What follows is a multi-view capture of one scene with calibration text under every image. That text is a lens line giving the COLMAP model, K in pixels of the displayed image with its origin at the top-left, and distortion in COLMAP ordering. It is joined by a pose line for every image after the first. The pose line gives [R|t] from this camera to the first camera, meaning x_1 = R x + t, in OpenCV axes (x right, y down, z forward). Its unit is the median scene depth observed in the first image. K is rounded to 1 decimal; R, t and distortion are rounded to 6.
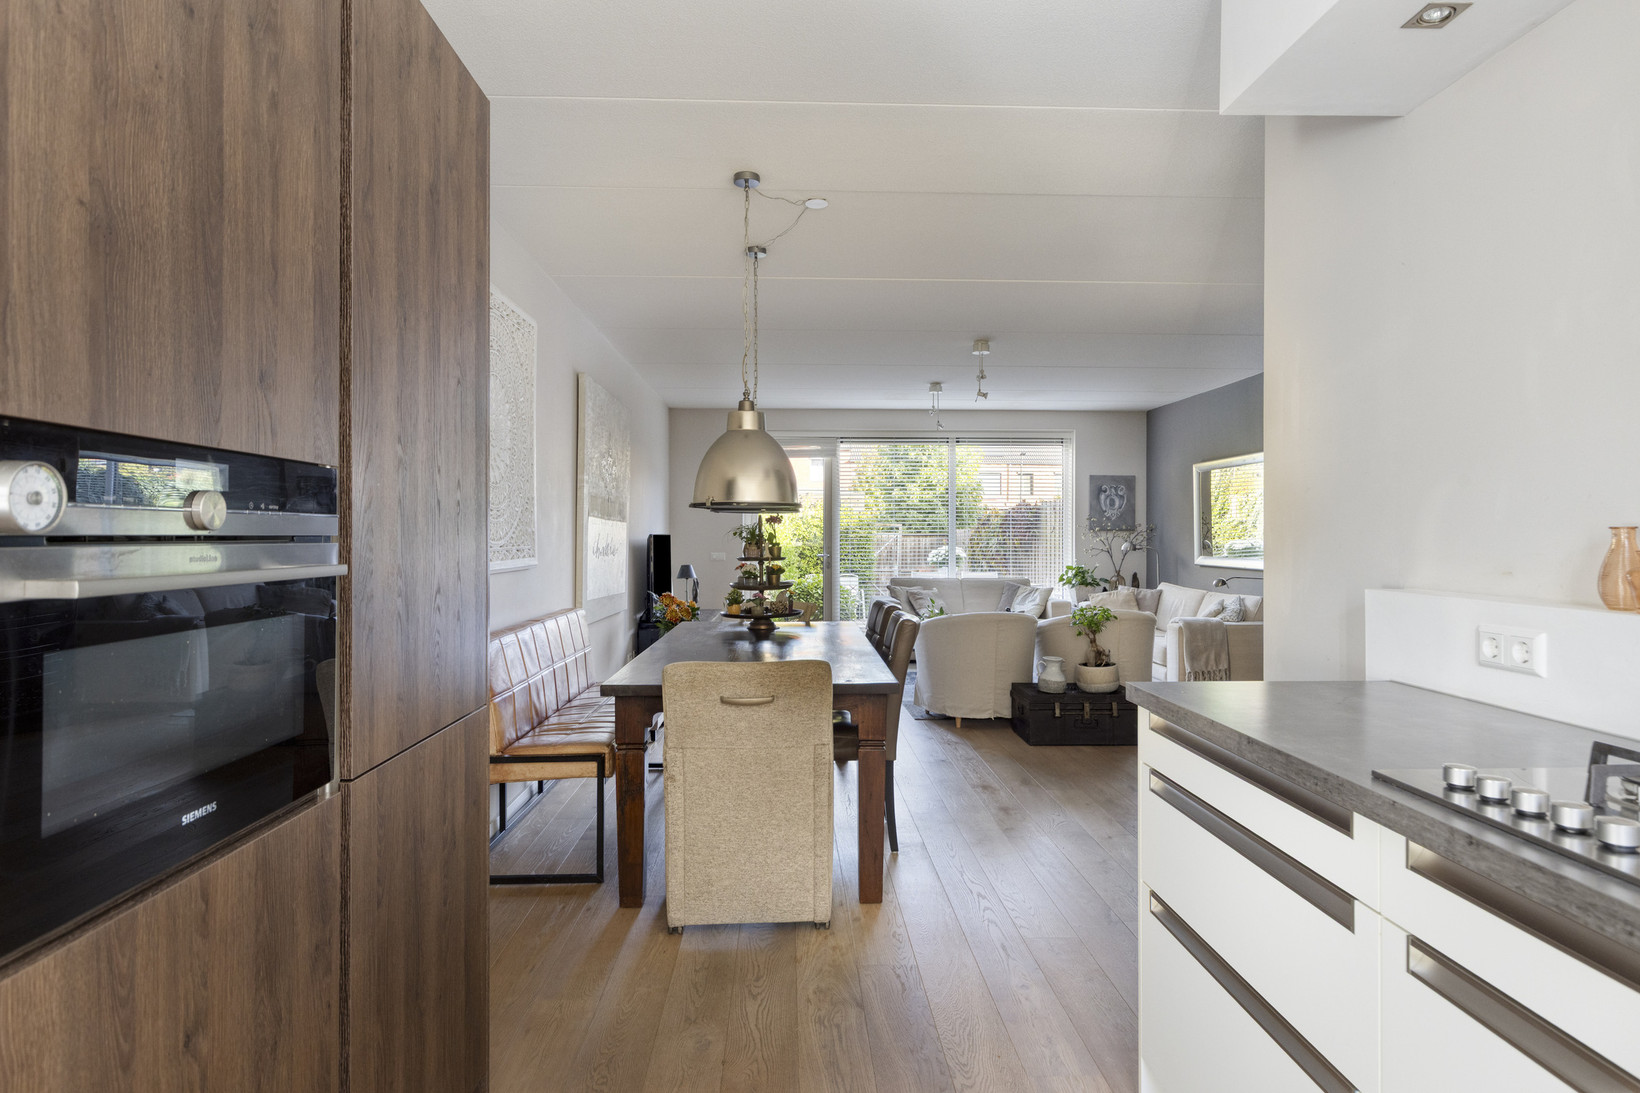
lens RADIAL K [[899.9, 0, 827.3], [0, 899.9, 538.5], [0, 0, 1]] dist [0.000580, 0.001888]
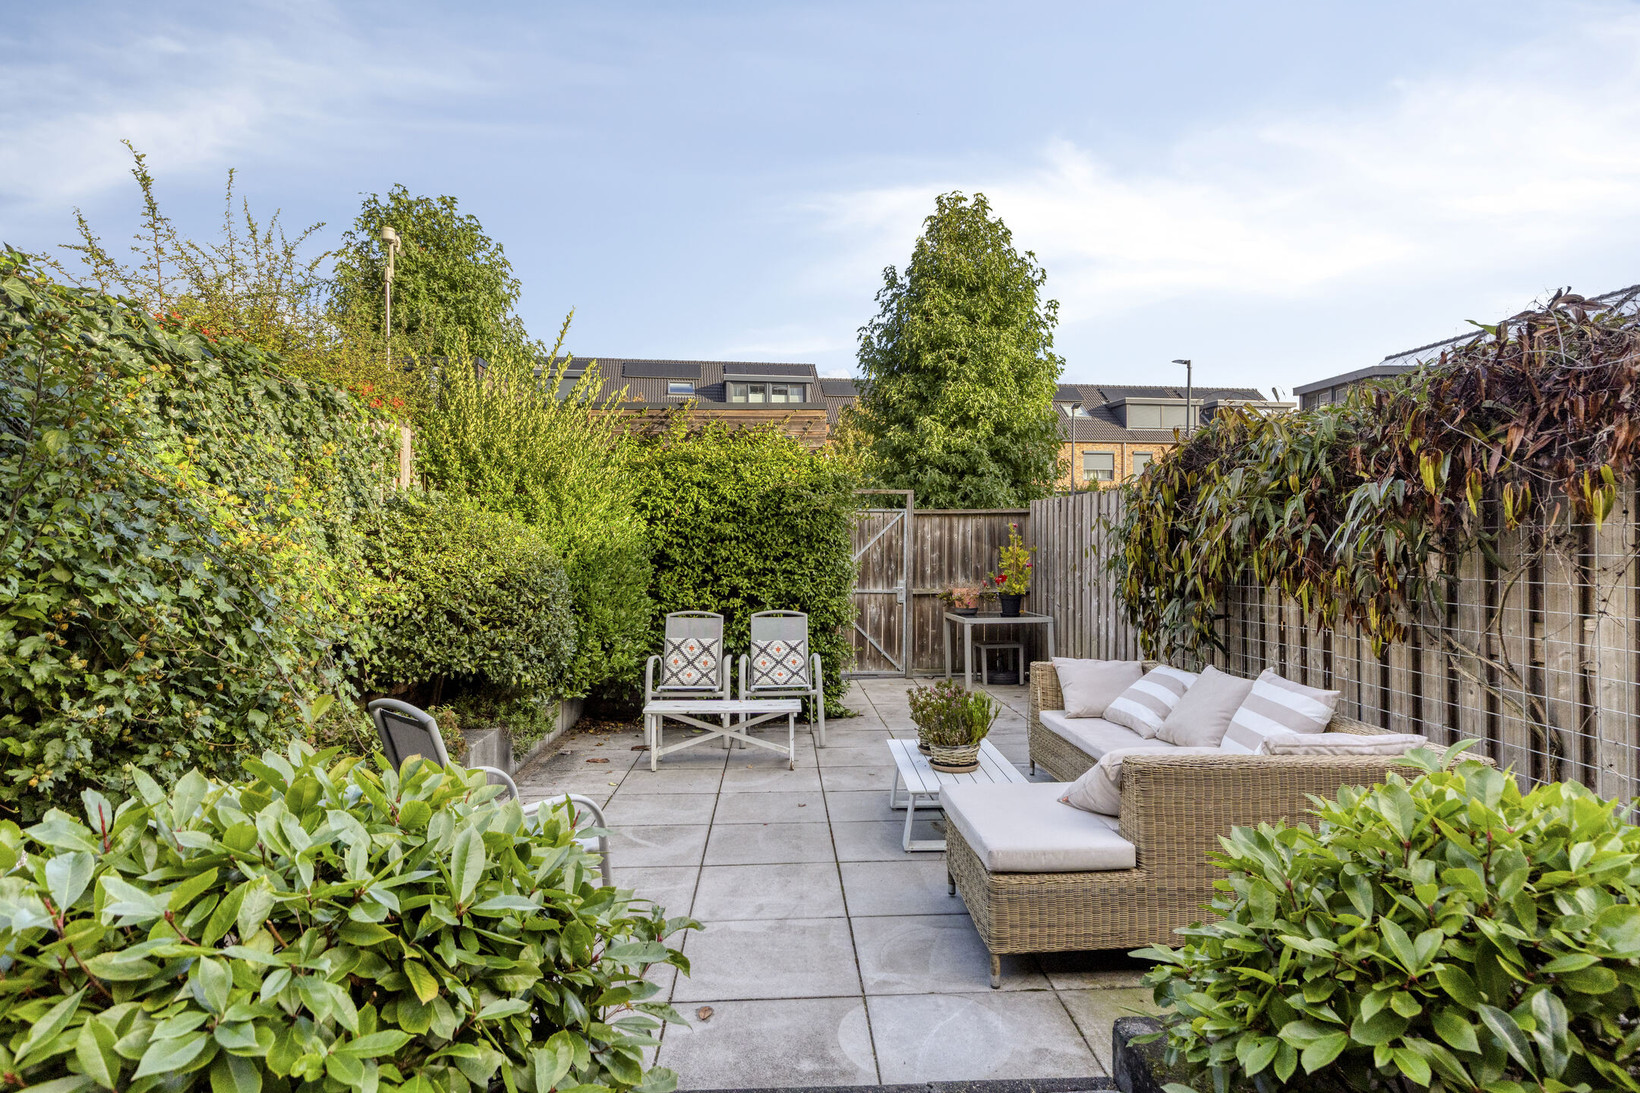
lens RADIAL K [[899.9, 0, 817.6], [0, 899.9, 544.2], [0, 0, 1]] dist [0.000580, 0.001888]
pose [[0.999965, -0.003587, 0.007596, 0.070887], [0.003538, 0.999973, 0.006472, 0.019086], [-0.007619, -0.006445, 0.999950, 1.257386]]
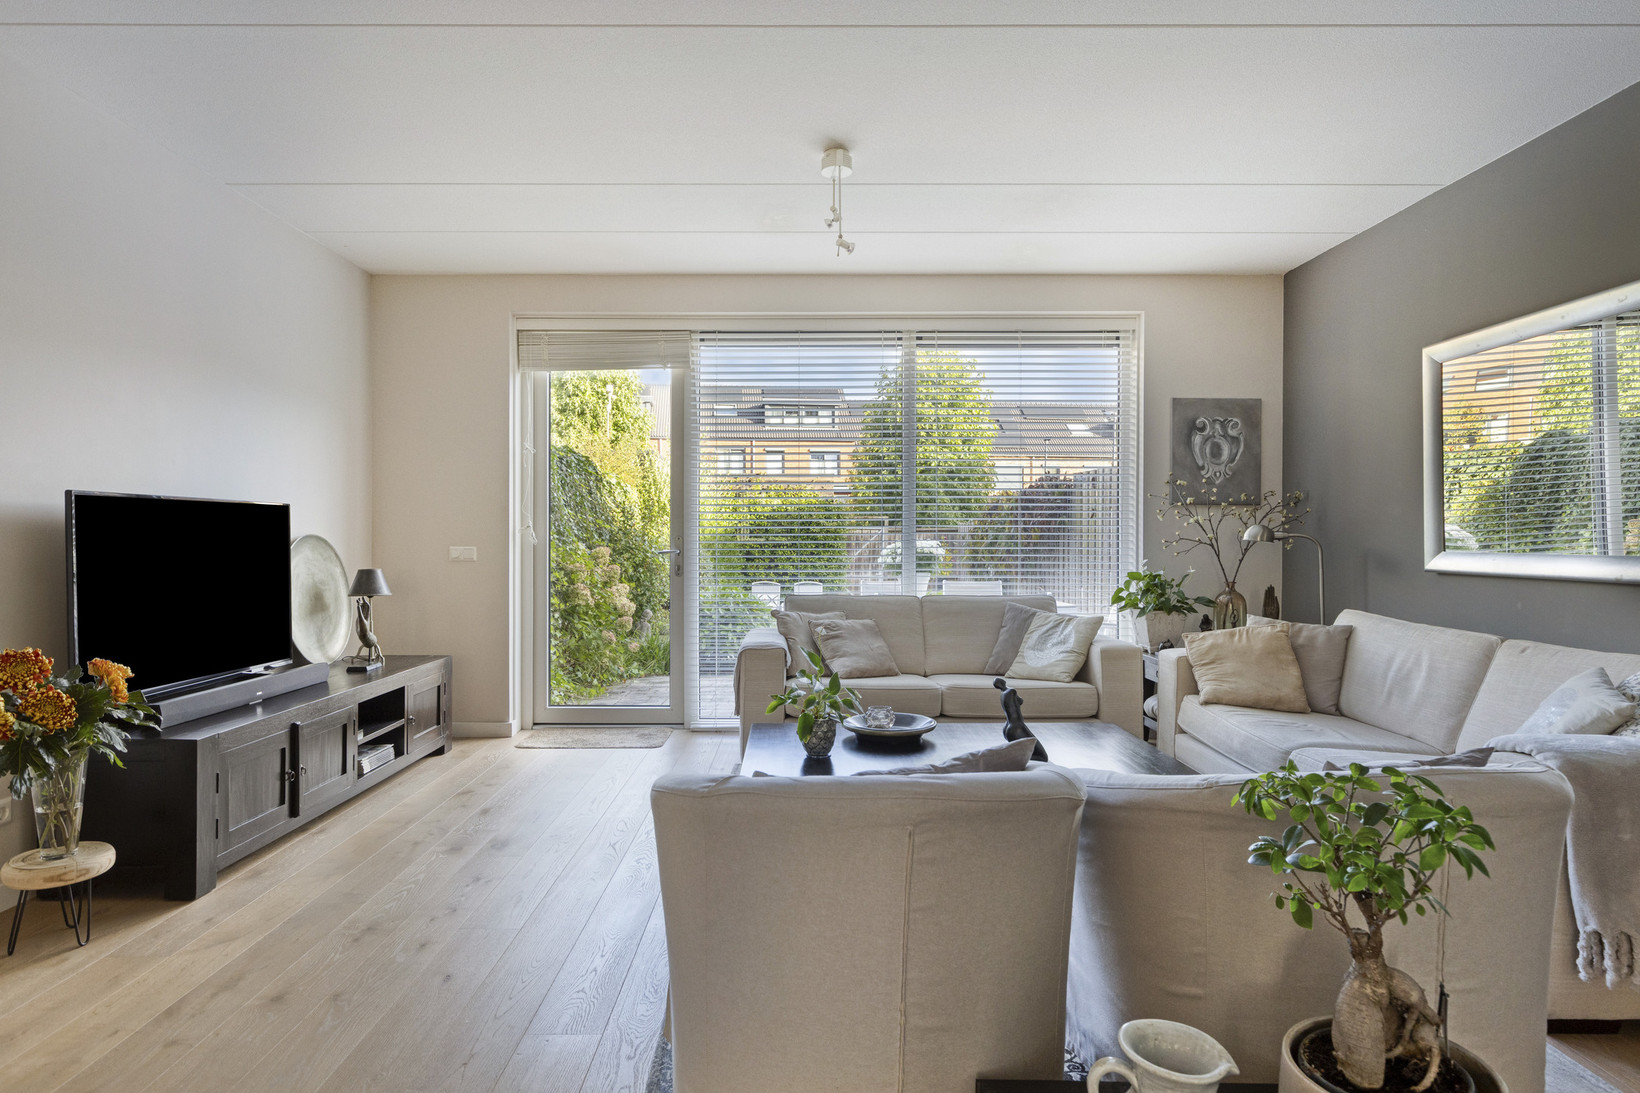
lens RADIAL K [[930.4, 0, 812.2], [0, 930.4, 548.7], [0, 0, 1]] dist [0.008026, 0.000933]
pose [[0.999402, 0.001035, -0.034552, 0.104771], [-0.000774, 0.999971, 0.007572, 0.012859], [0.034559, -0.007541, 0.999374, 0.464795]]
